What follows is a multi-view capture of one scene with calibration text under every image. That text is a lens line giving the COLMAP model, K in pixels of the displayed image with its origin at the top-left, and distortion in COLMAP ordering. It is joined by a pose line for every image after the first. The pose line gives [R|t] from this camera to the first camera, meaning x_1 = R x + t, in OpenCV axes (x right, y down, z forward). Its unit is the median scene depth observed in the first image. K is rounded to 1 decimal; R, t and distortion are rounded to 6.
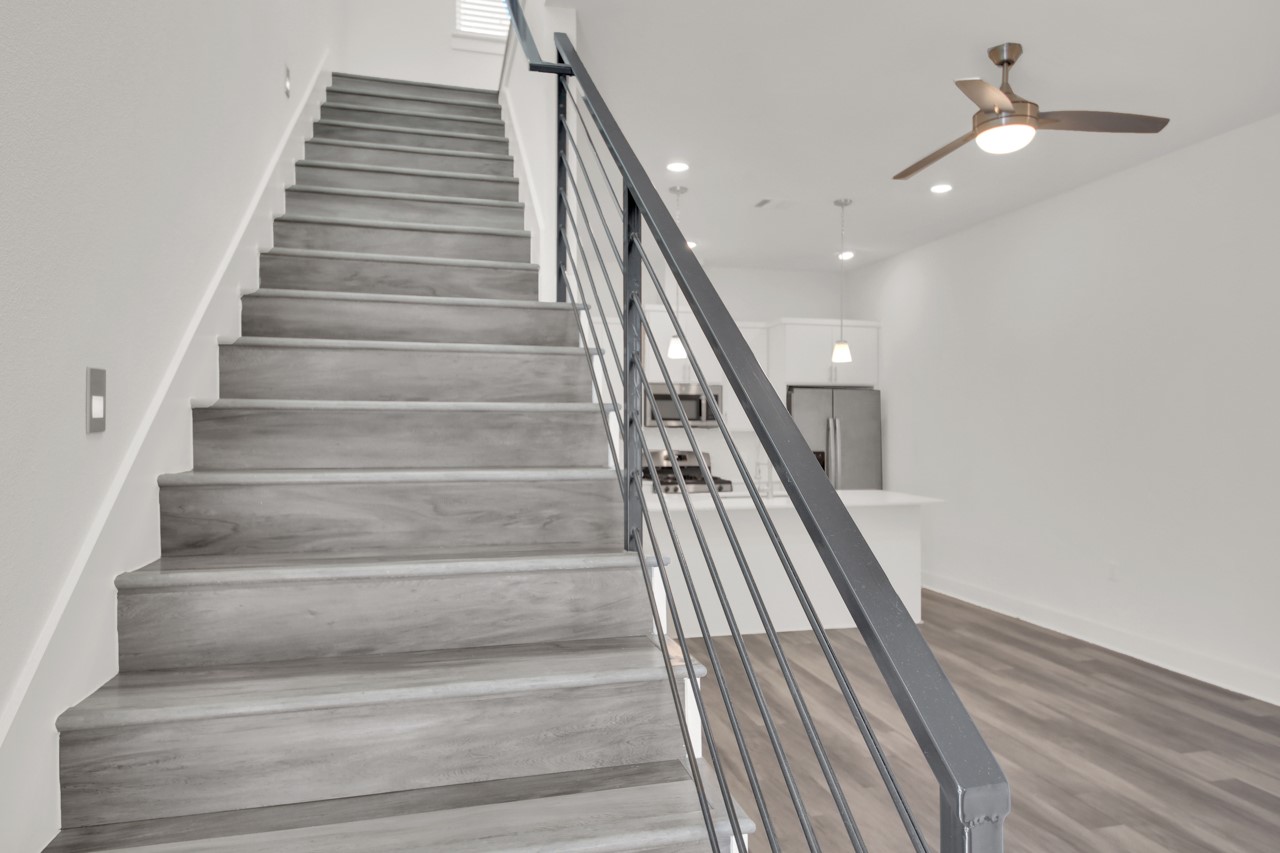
lens RADIAL K [[787.8, 0, 637.1], [0, 787.8, 426.7], [0, 0, 1]] dist [0.057115, -0.049806]
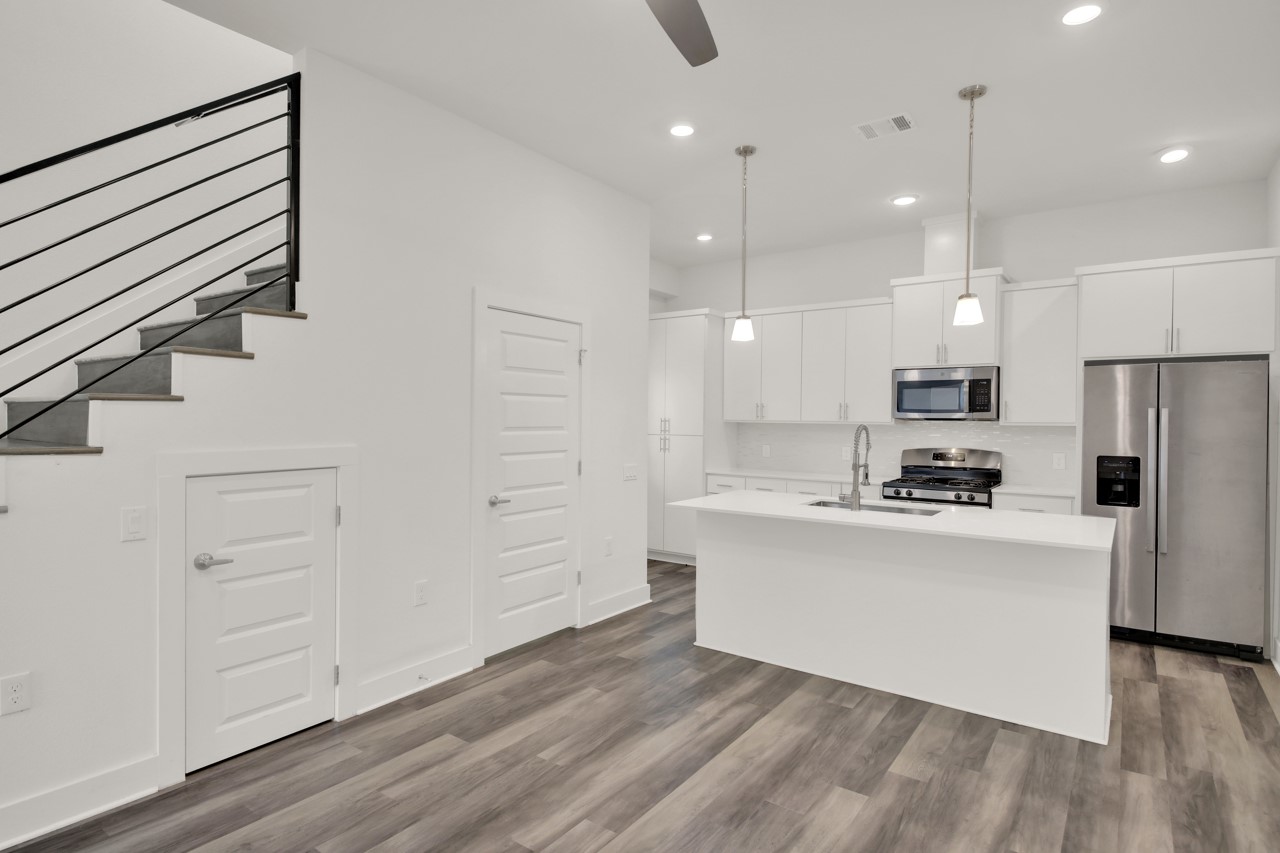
lens RADIAL K [[666.7, 0, 640.0], [0, 666.7, 426.5], [0, 0, 1]] dist [0.038080, -0.029497]
pose [[0.642473, 0.012579, -0.766205, 0.537890], [-0.006040, 0.999917, 0.011352, 0.001402], [0.766285, -0.002665, 0.642496, 0.413503]]
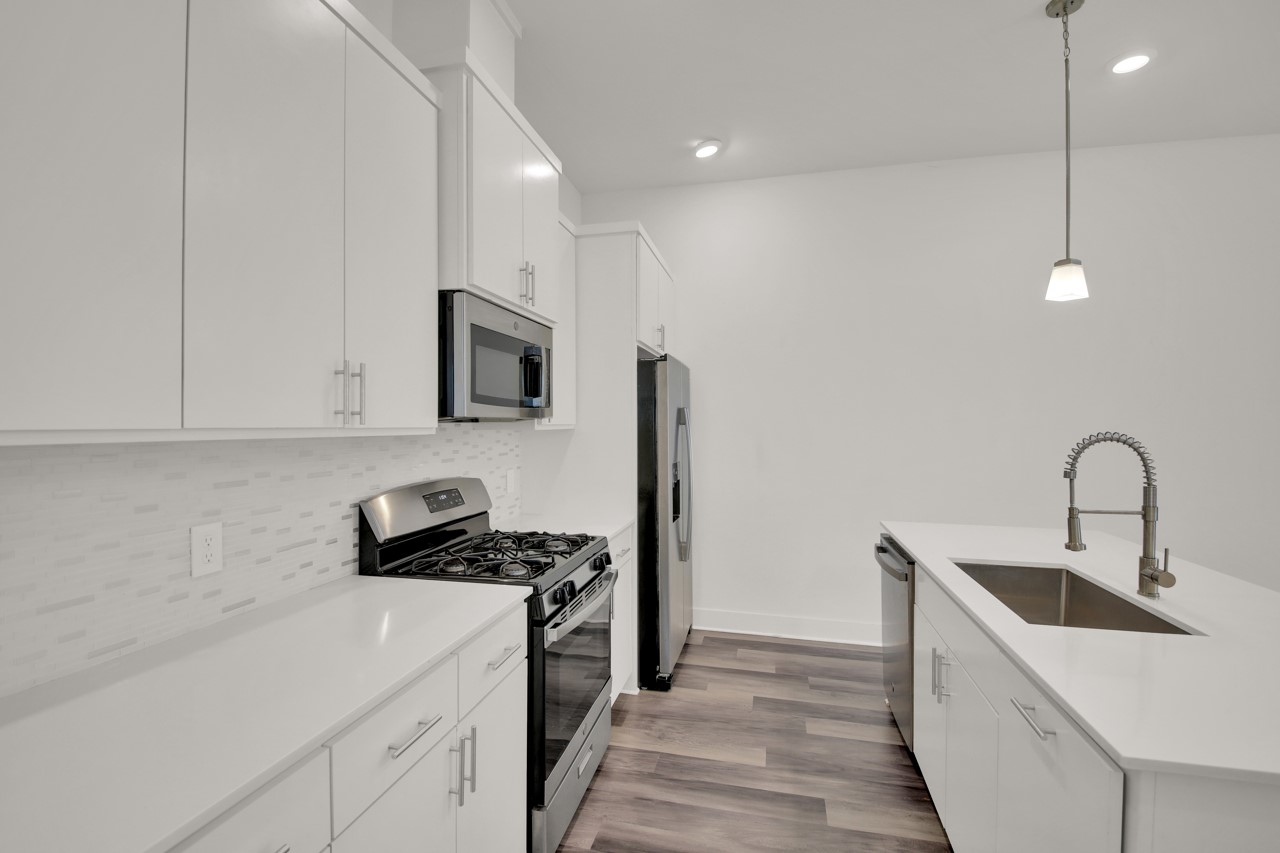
lens RADIAL K [[581.0, 0, 642.7], [0, 581.0, 424.3], [0, 0, 1]] dist [0.025028, -0.000106]
pose [[0.453234, -0.004002, 0.891382, -0.232971], [0.000461, 0.999991, 0.004255, 0.000595], [-0.891391, -0.001517, 0.453232, 1.098426]]
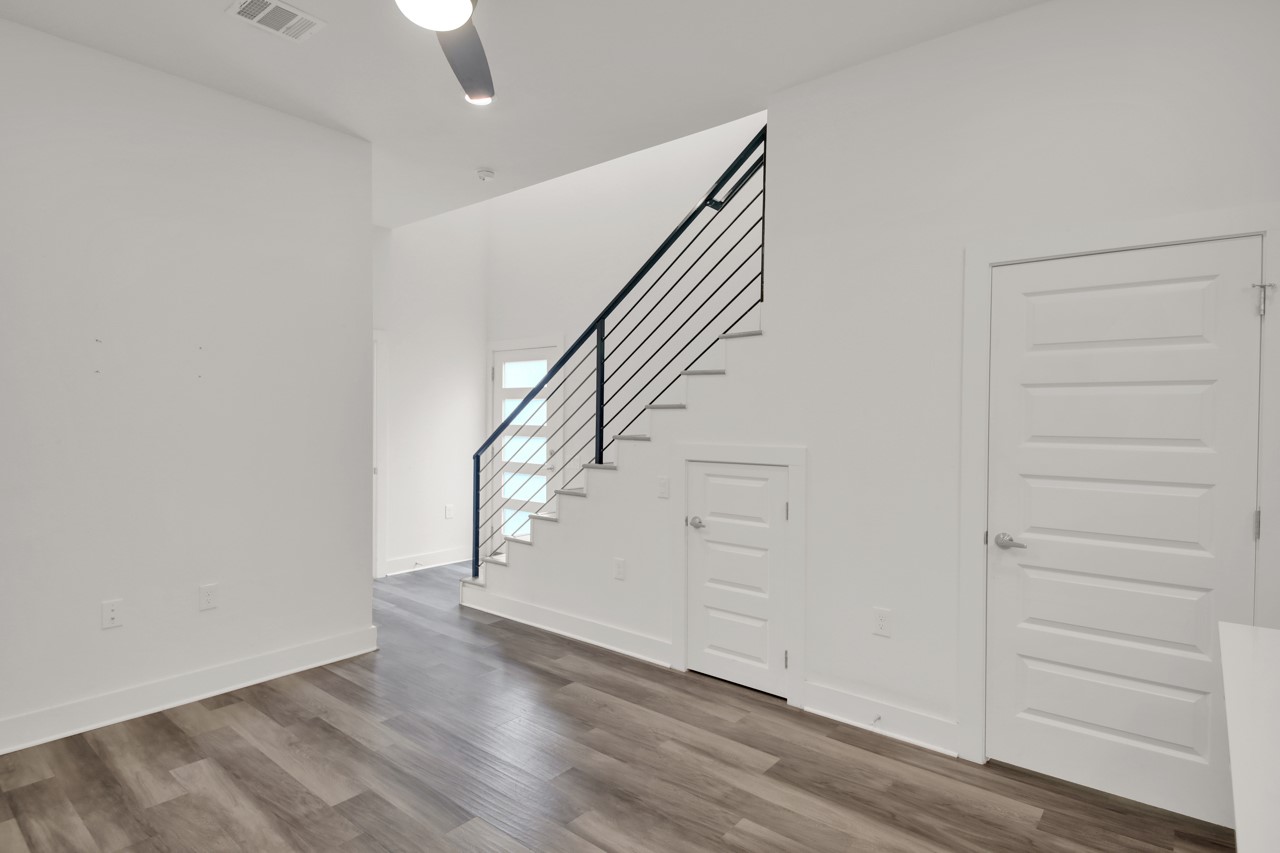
lens RADIAL K [[666.7, 0, 640.0], [0, 666.7, 426.5], [0, 0, 1]] dist [0.038080, -0.029497]
pose [[-0.806459, -0.001145, -0.591289, 0.409718], [-0.011013, 0.999854, 0.013084, 0.001410], [0.591187, 0.017063, -0.806354, 0.980596]]
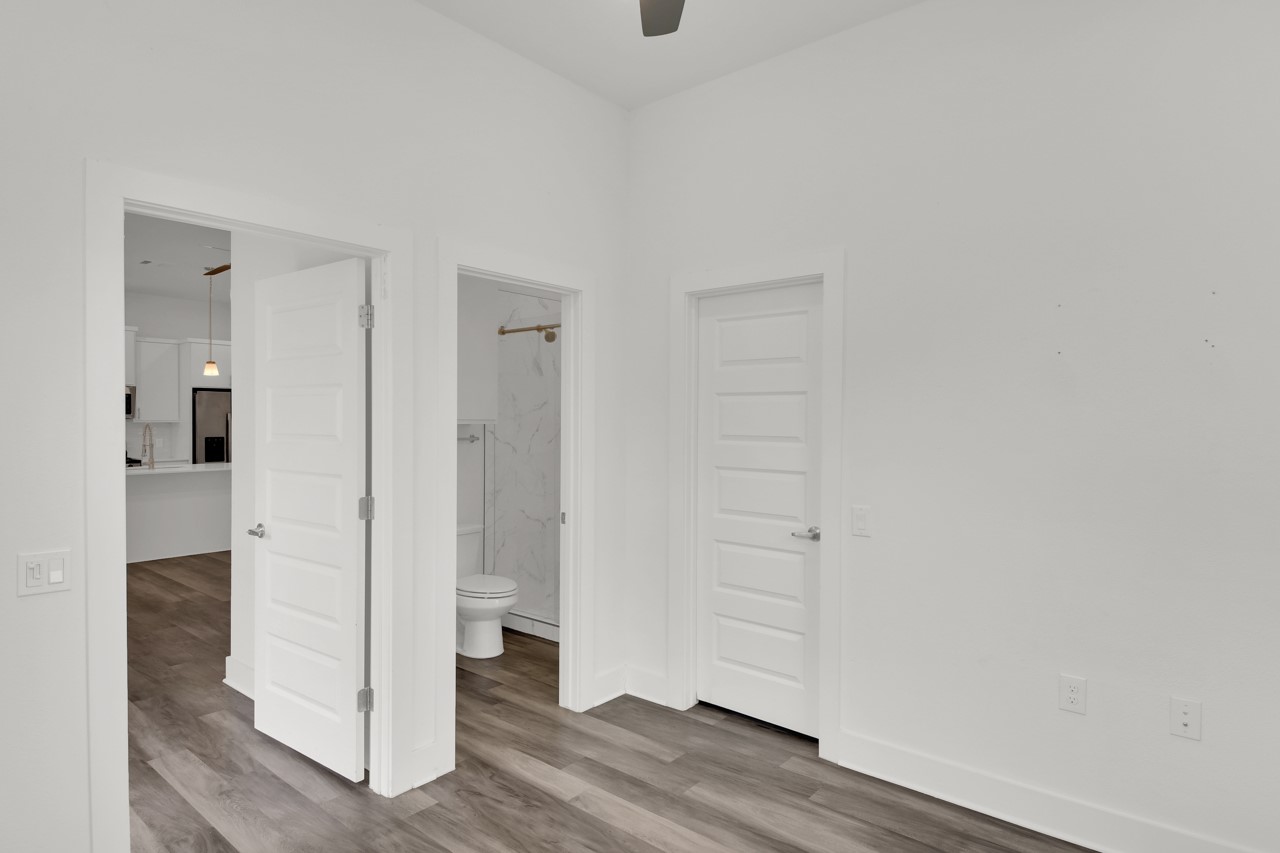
lens RADIAL K [[704.2, 0, 640.0], [0, 704.2, 426.5], [0, 0, 1]] dist [0.041252, -0.033717]
pose [[0.810196, -0.005845, 0.586130, 0.129086], [-0.001212, 0.999931, 0.011647, -0.003607], [-0.586158, -0.010146, 0.810133, -0.575803]]
